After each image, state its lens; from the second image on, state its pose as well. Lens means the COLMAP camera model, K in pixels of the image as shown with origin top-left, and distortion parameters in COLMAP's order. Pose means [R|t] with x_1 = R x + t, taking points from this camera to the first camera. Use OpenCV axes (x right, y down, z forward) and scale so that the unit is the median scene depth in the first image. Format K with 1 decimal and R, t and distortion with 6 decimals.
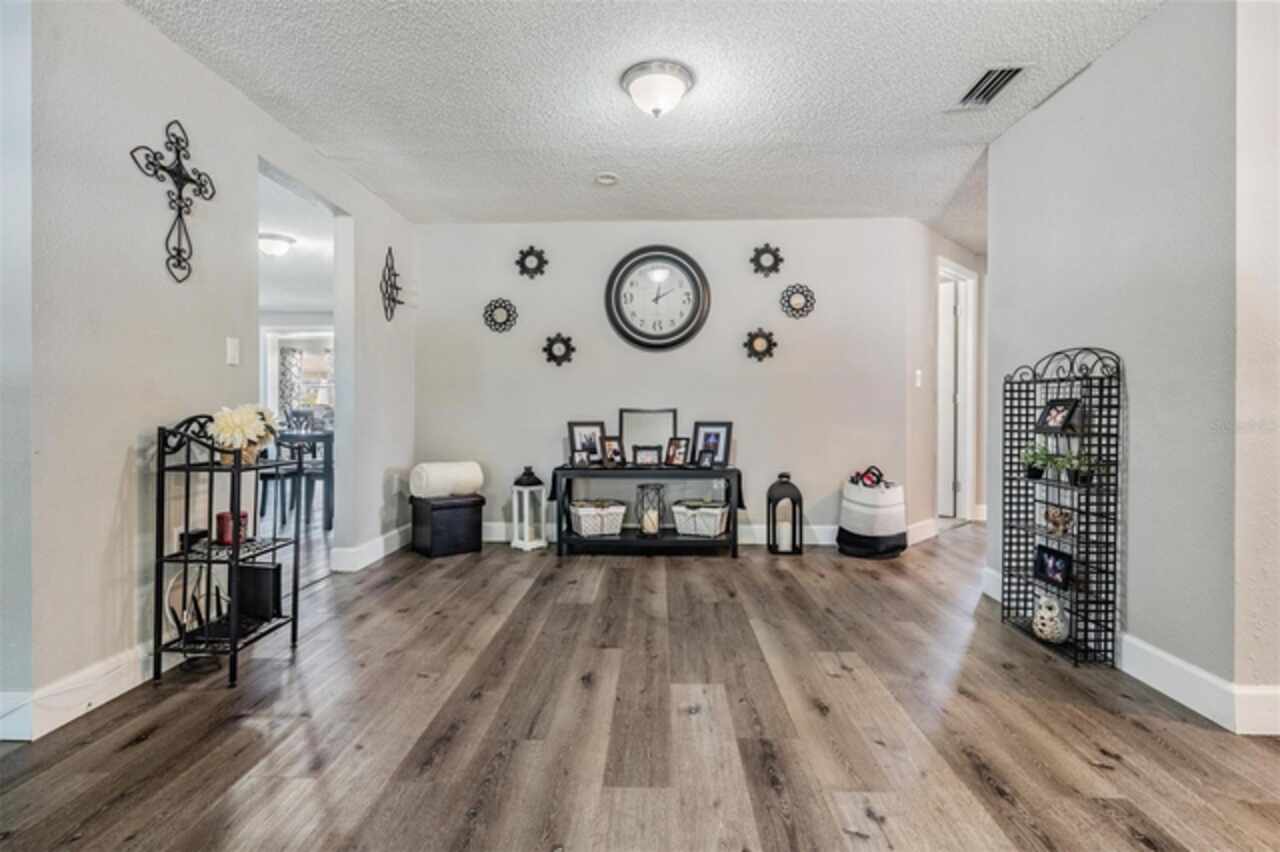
lens RADIAL K [[608.3, 0, 643.1], [0, 608.3, 415.4], [0, 0, 1]] dist [-0.001496, -0.000060]
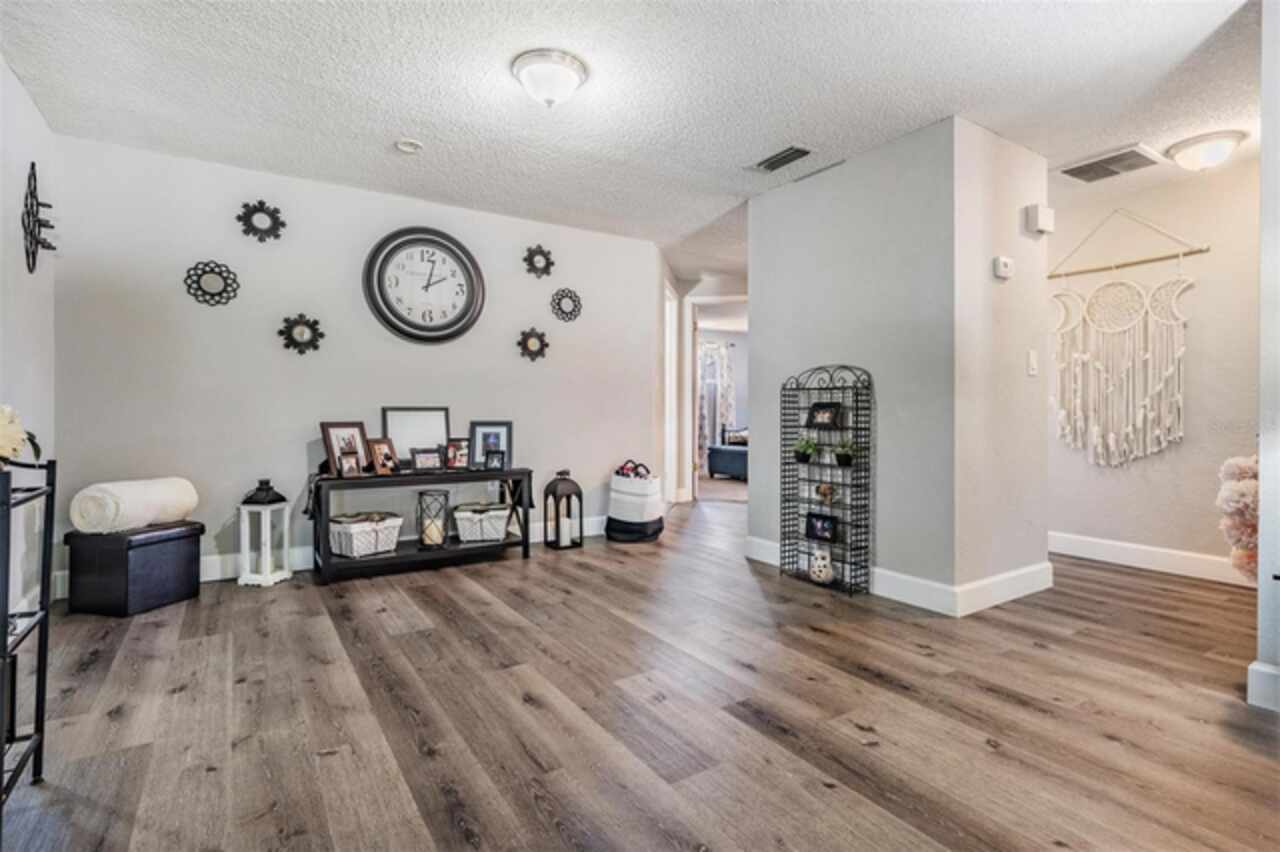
lens RADIAL K [[610.7, 0, 640.1], [0, 610.7, 410.9], [0, 0, 1]] dist [0.000519, -0.000245]
pose [[0.819424, 0.003292, 0.573178, -0.257015], [-0.000165, 0.999985, -0.005507, -0.000486], [-0.573188, 0.004418, 0.819412, 0.074134]]
